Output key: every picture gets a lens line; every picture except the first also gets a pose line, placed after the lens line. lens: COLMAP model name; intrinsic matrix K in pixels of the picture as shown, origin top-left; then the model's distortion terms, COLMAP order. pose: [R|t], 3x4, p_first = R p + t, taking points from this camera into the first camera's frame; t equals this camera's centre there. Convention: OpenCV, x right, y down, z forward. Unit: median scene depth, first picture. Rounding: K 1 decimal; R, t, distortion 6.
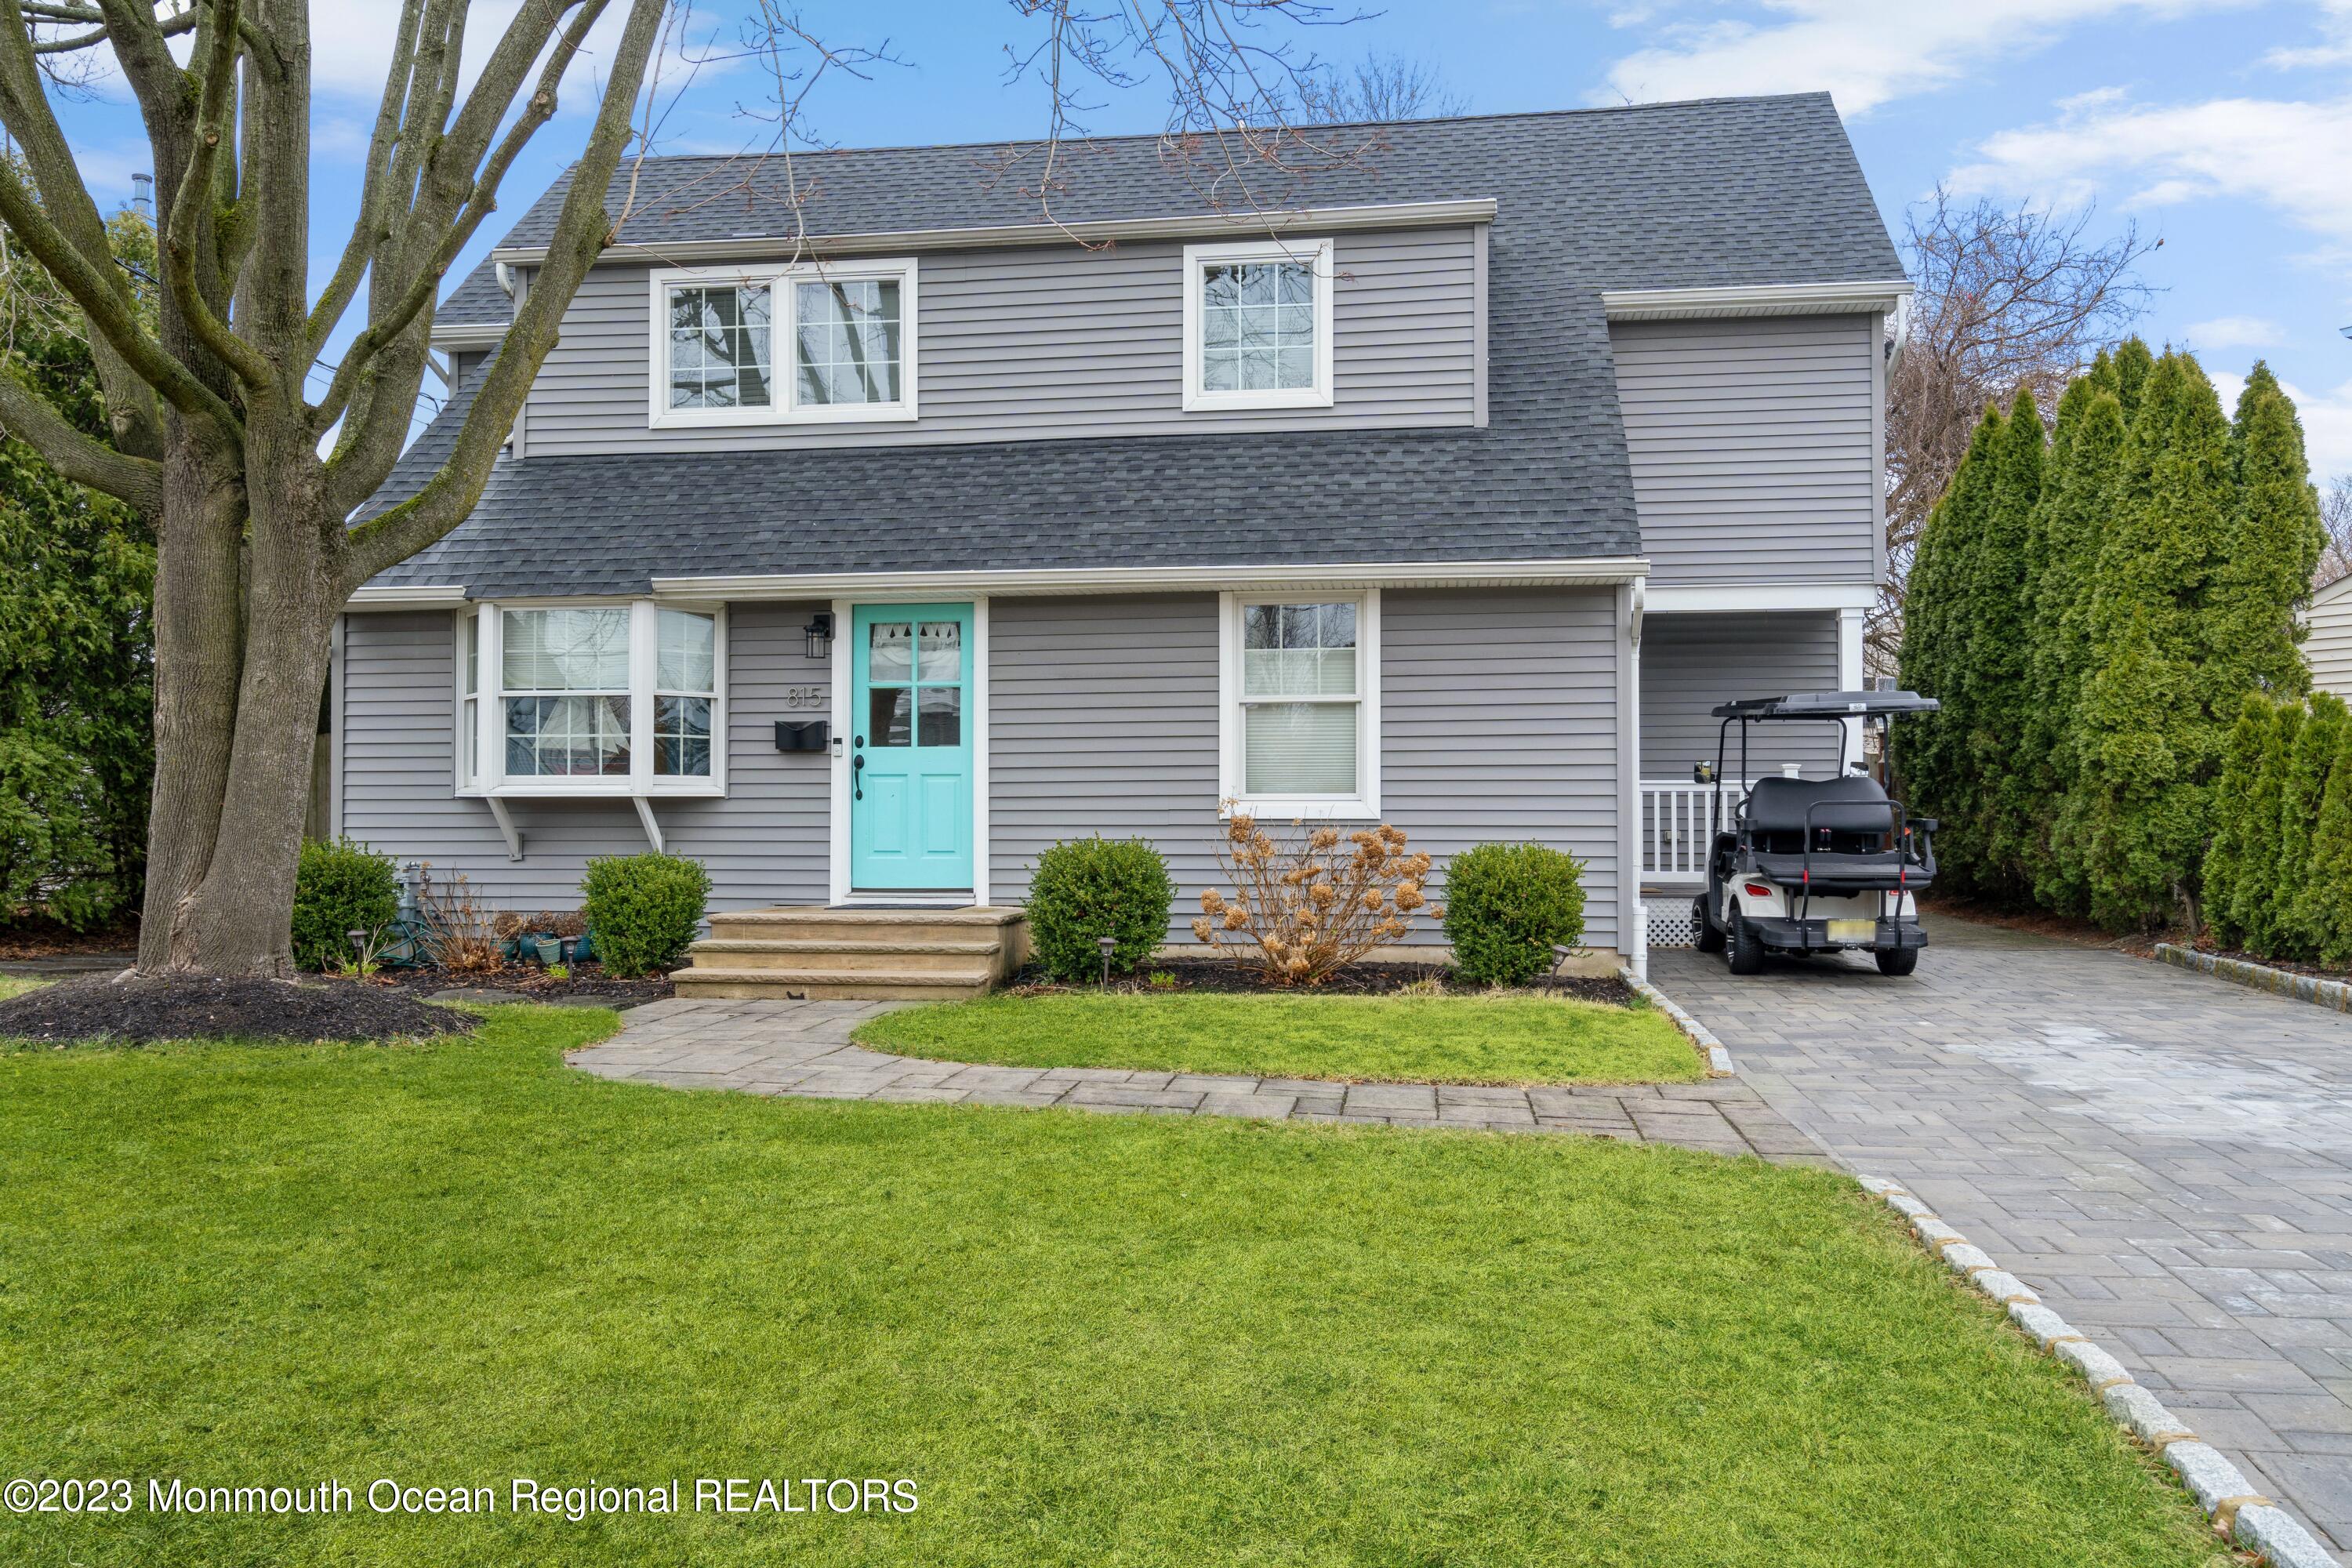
lens RADIAL K [[1896.4, 0, 1176.0], [0, 1896.4, 784.6], [0, 0, 1]] dist [-0.017144, 0.001083]
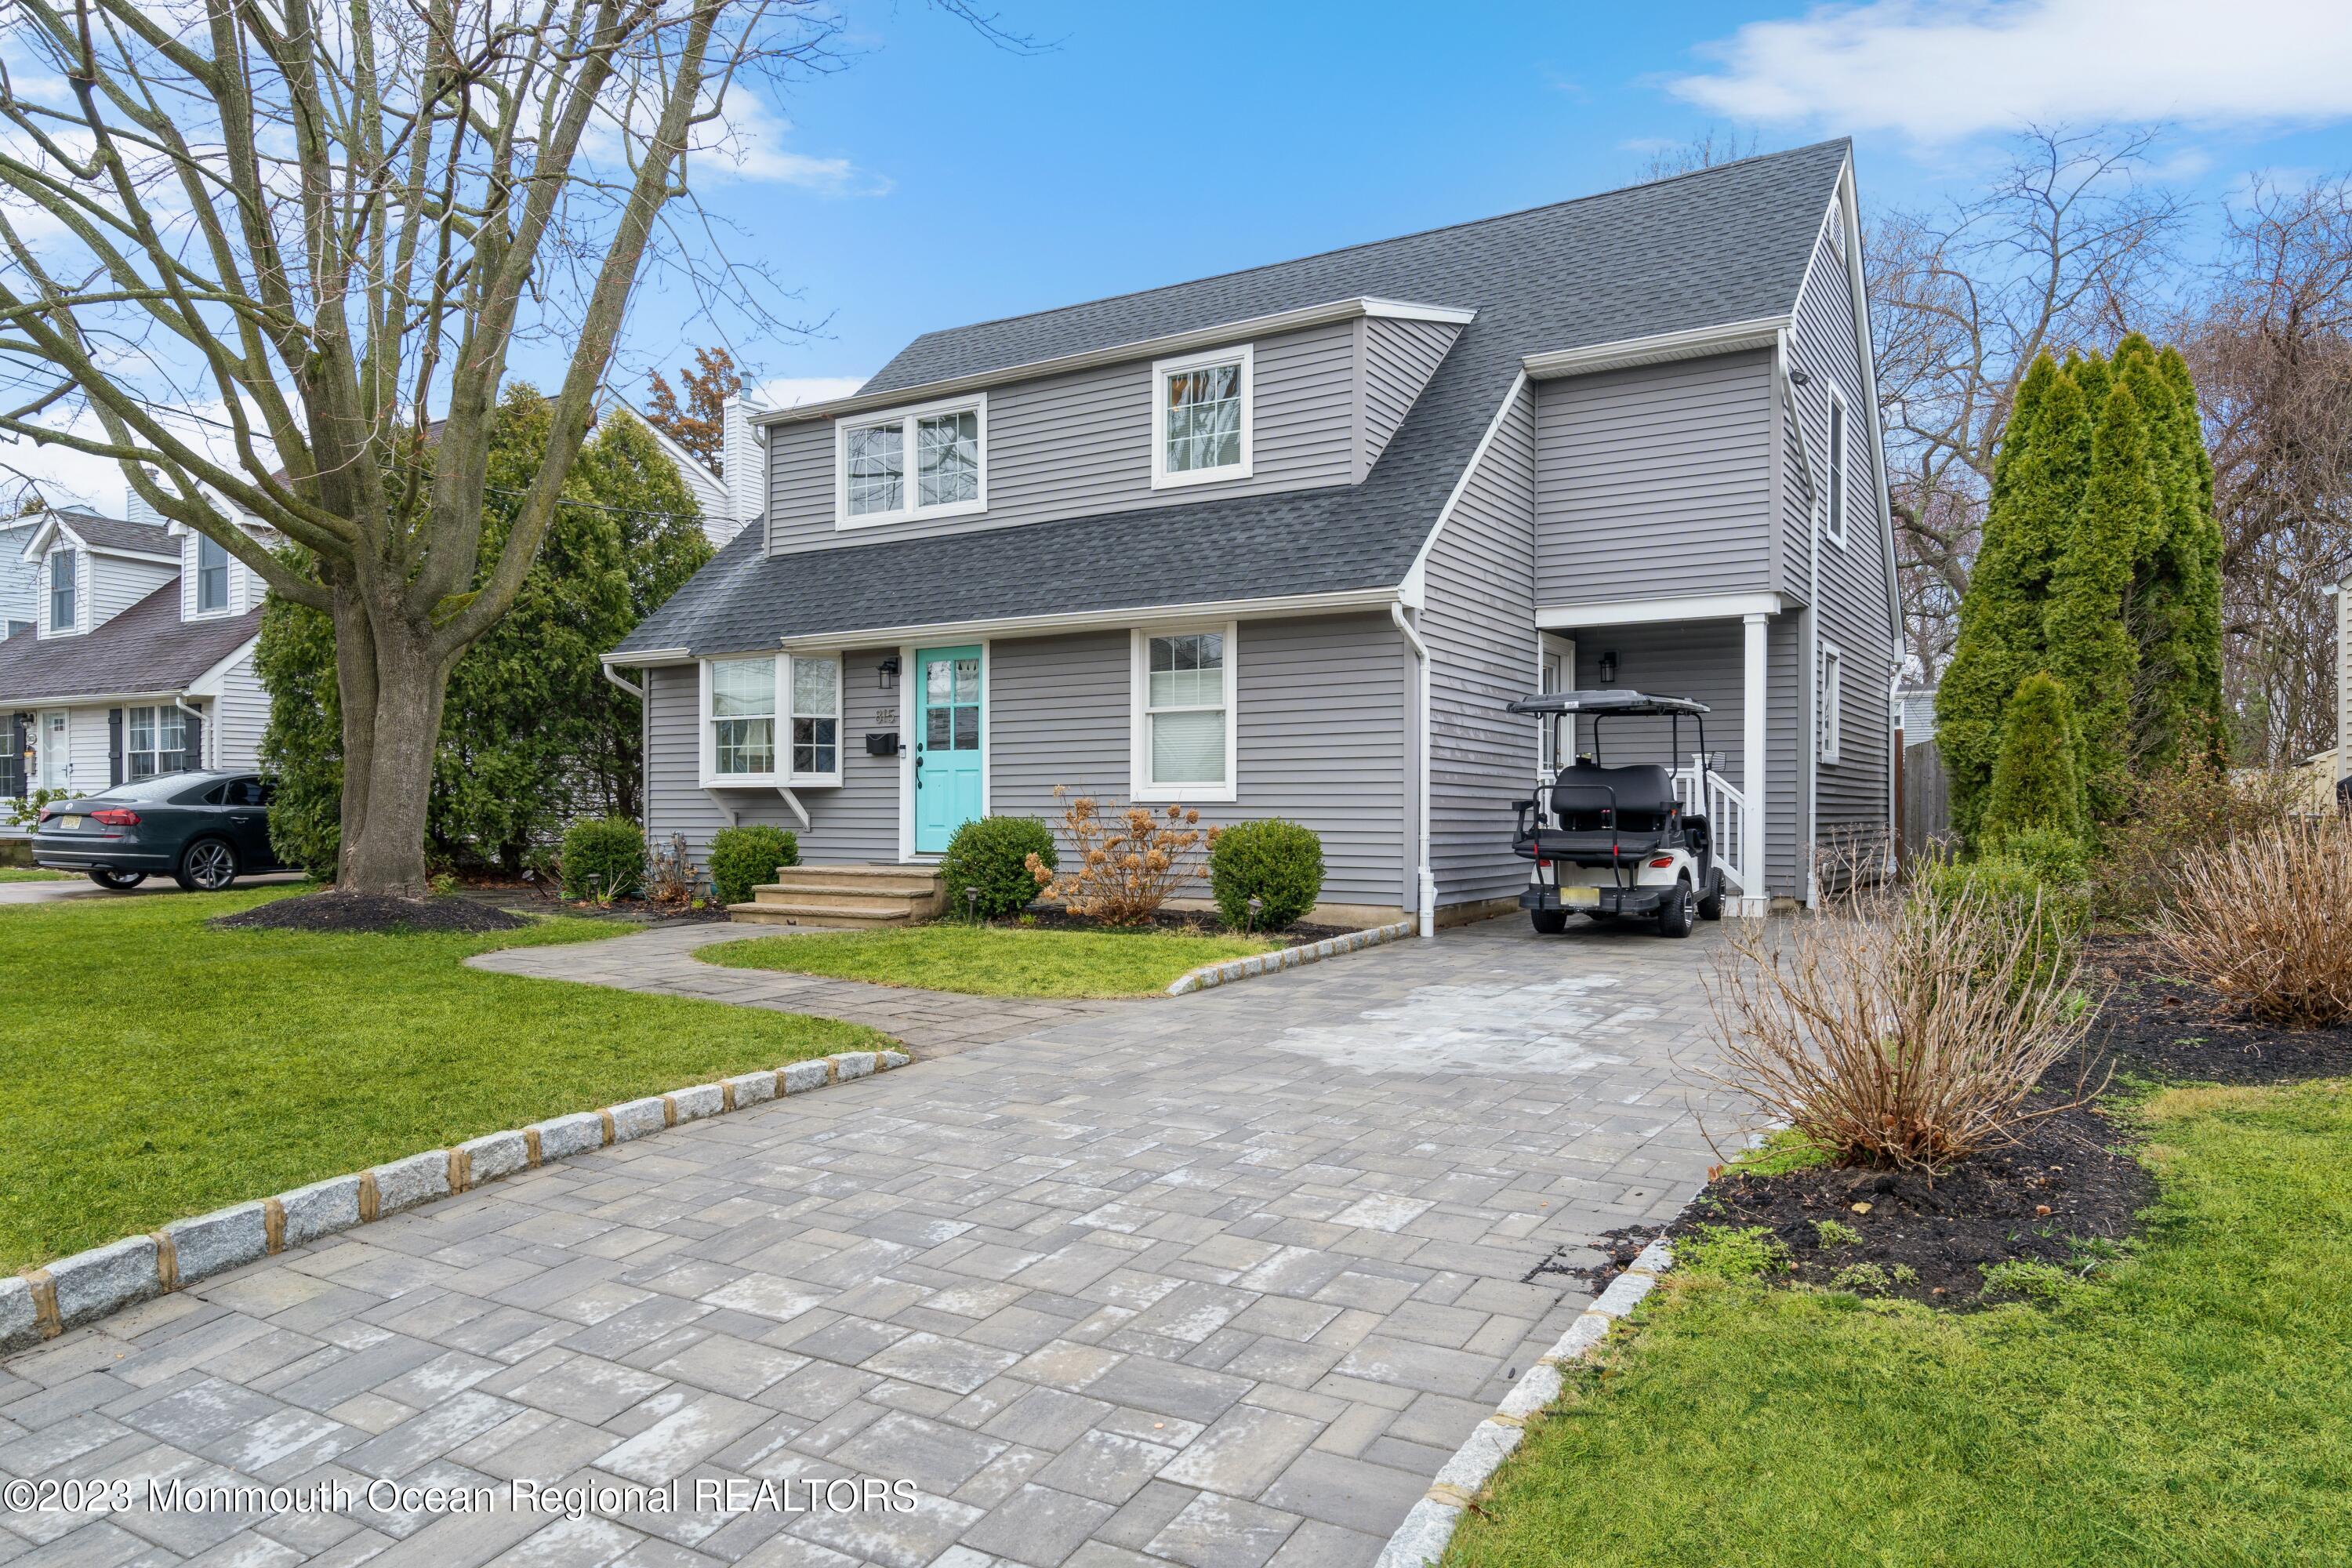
lens RADIAL K [[1541.9, 0, 1191.0], [0, 1541.9, 831.1], [0, 0, 1]] dist [-0.003871, -0.001733]
pose [[0.918160, 0.006595, -0.396154, 0.472907], [0.006712, 0.999459, 0.032195, 0.004146], [0.396152, -0.032220, 0.917619, 0.027522]]
